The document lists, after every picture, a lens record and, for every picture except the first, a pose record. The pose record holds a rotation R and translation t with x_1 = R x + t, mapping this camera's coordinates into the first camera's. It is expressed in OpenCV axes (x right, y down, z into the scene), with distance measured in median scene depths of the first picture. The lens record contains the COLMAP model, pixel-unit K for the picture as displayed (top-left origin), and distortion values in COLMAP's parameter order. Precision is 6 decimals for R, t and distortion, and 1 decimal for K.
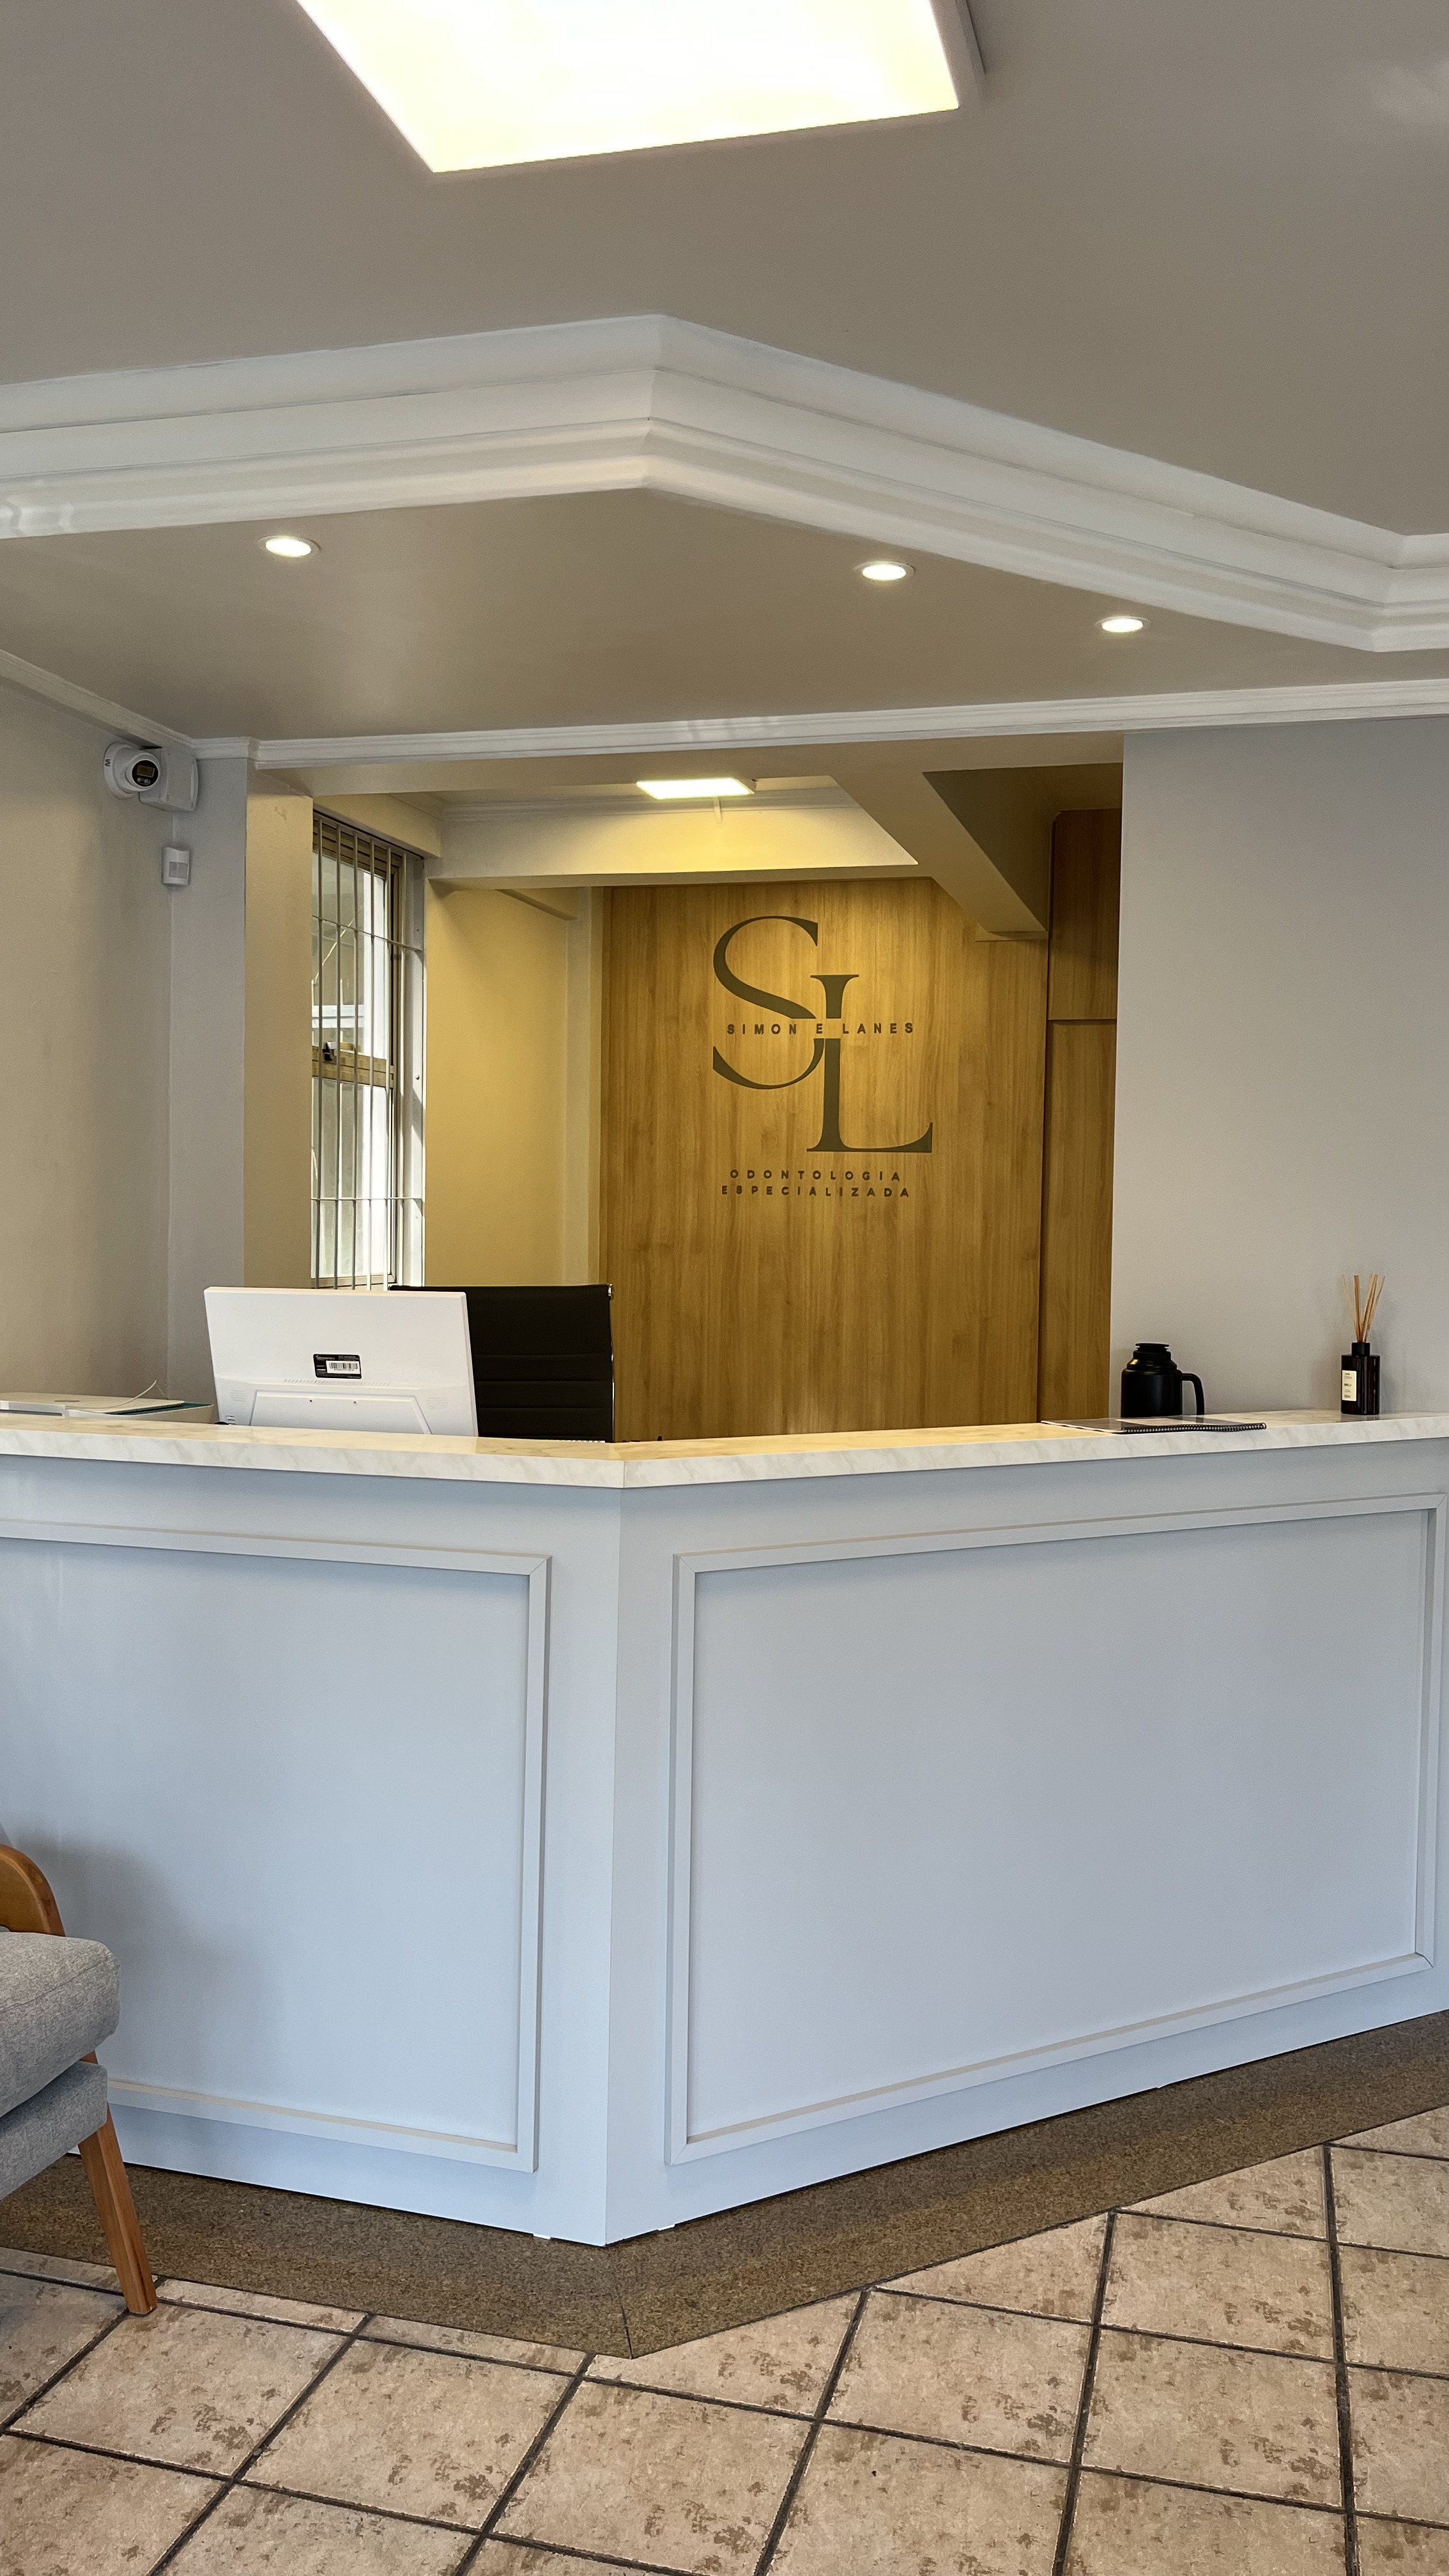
lens RADIAL K [[1958.1, 0, 722.6], [0, 1958.1, 1295.7], [0, 0, 1]] dist [0.065375, -0.093771]
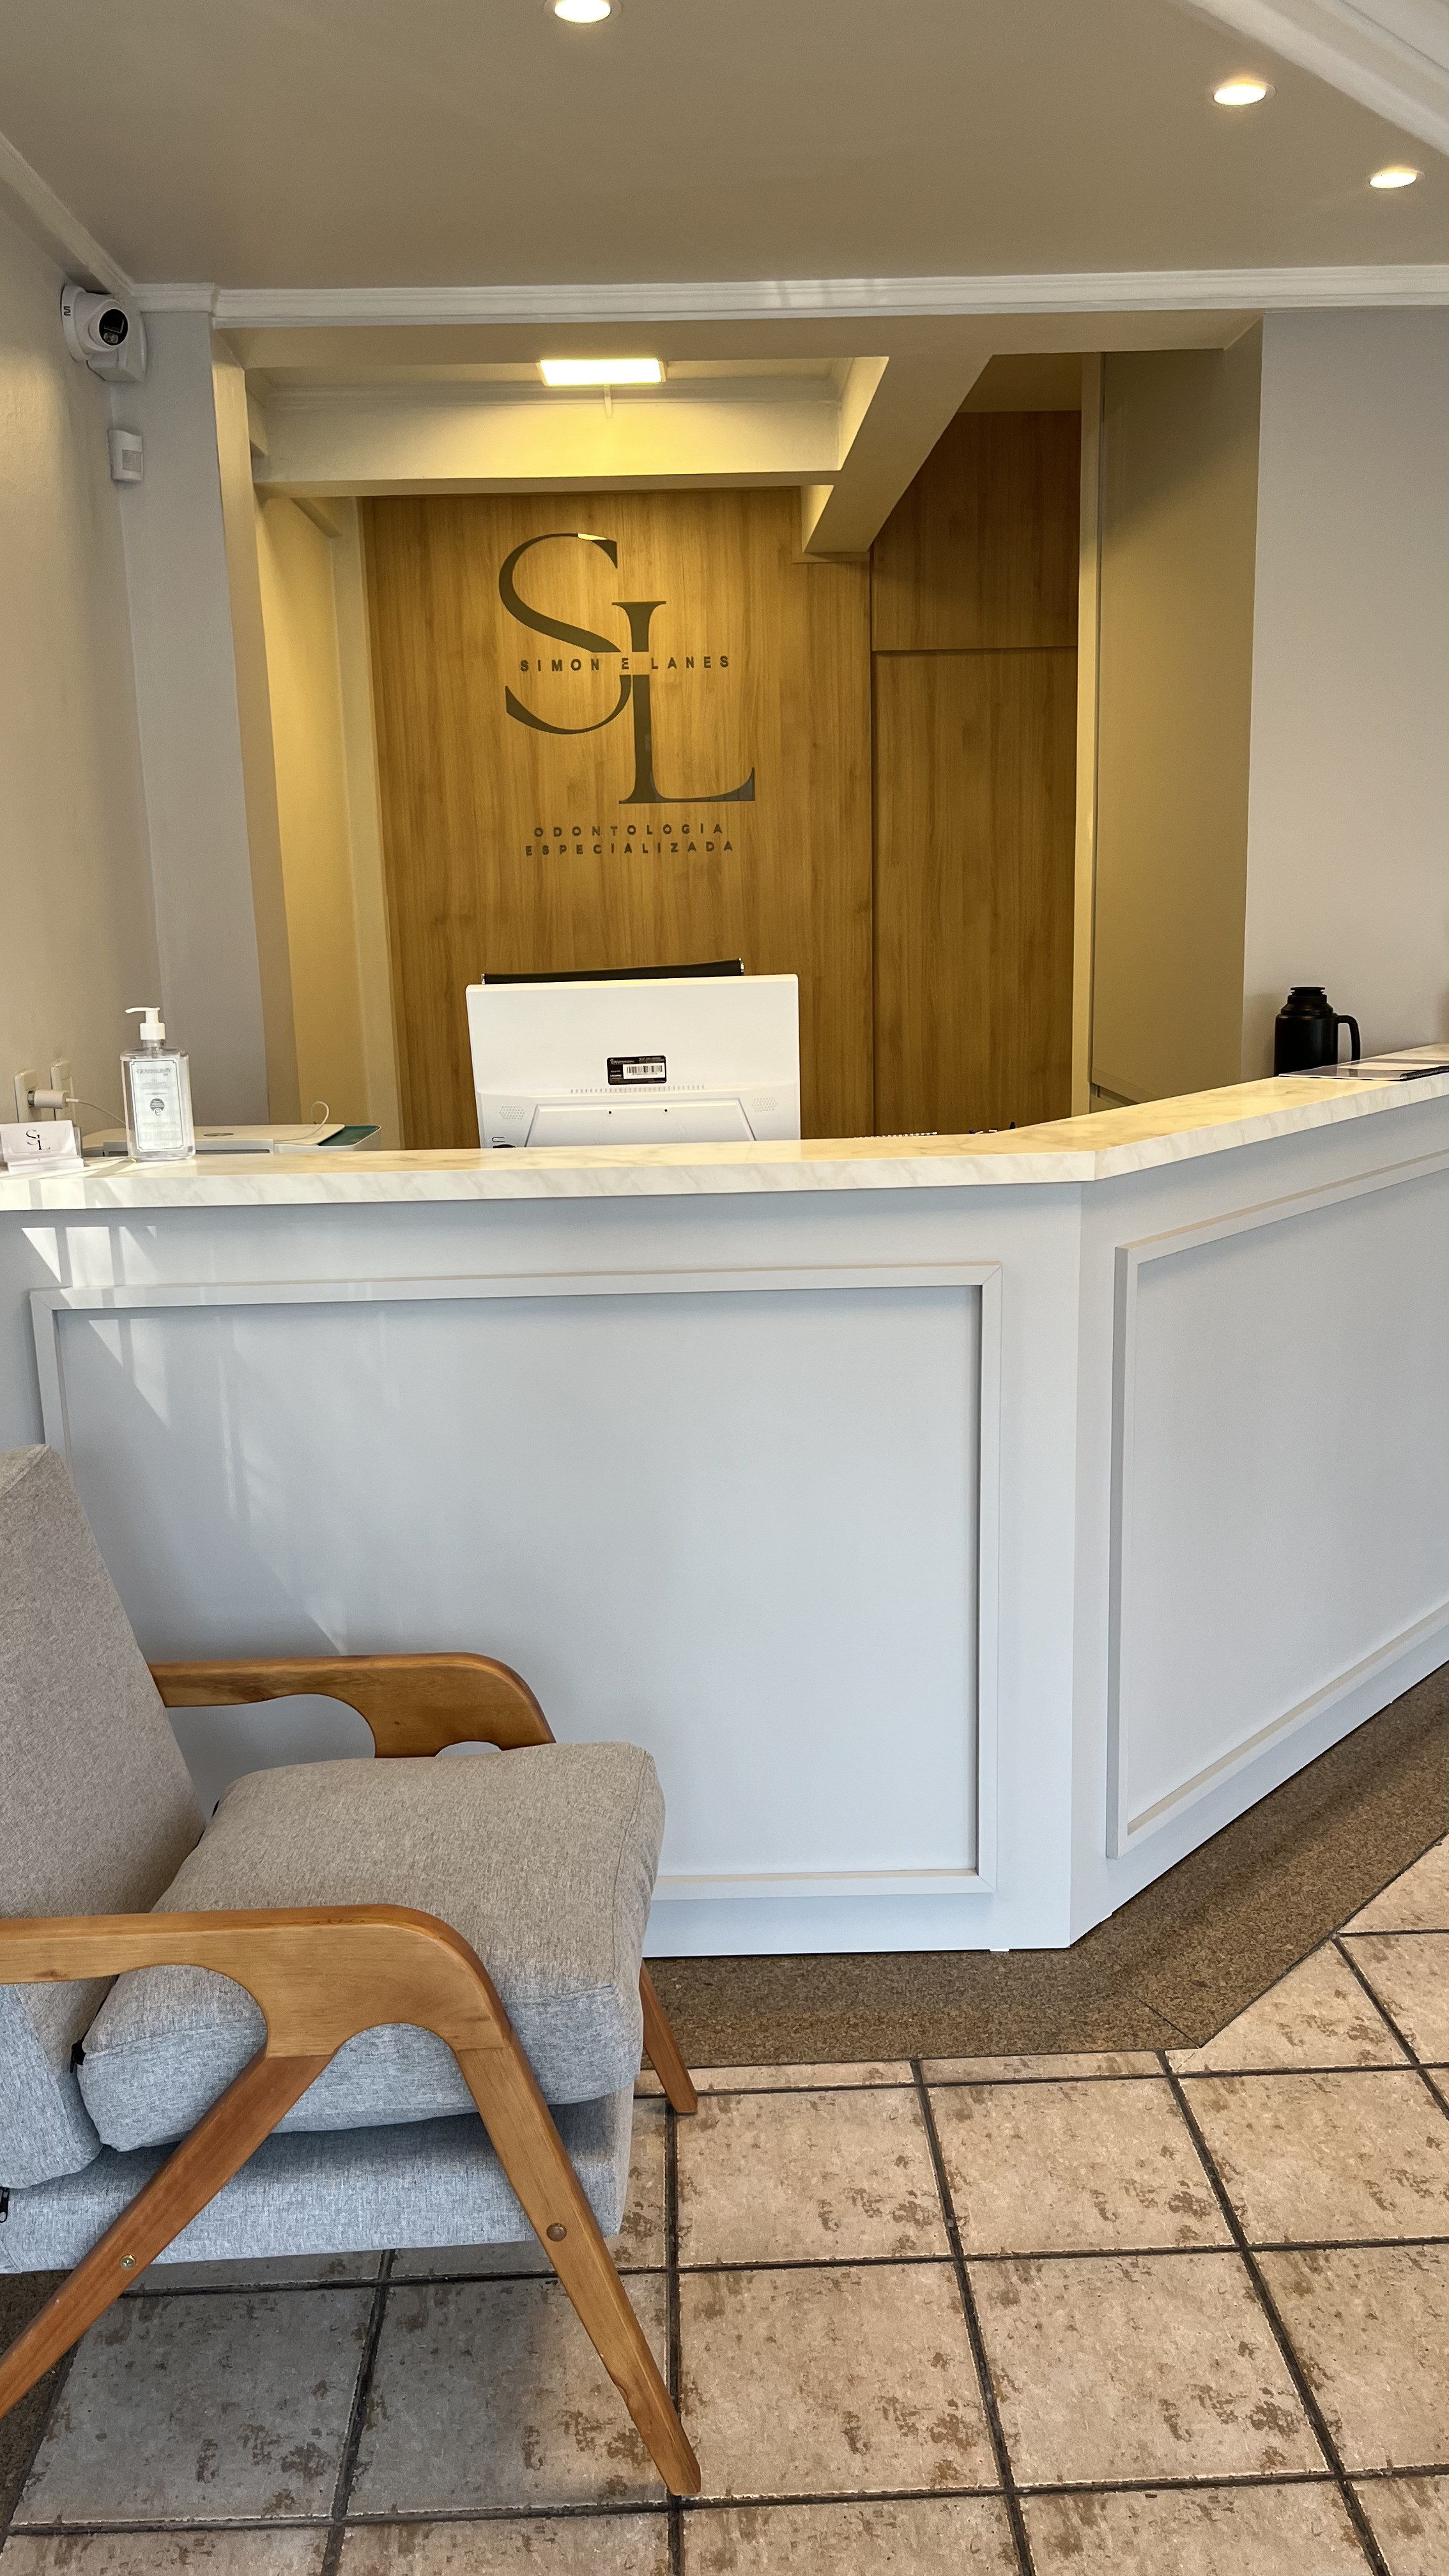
lens RADIAL K [[1965.6, 0, 708.2], [0, 1965.6, 1309.8], [0, 0, 1]] dist [0.064509, -0.078171]
pose [[0.954392, -0.105637, 0.279243, -0.317441], [0.054769, 0.981387, 0.184067, -0.013902], [-0.293489, -0.160379, 0.942413, 0.118297]]
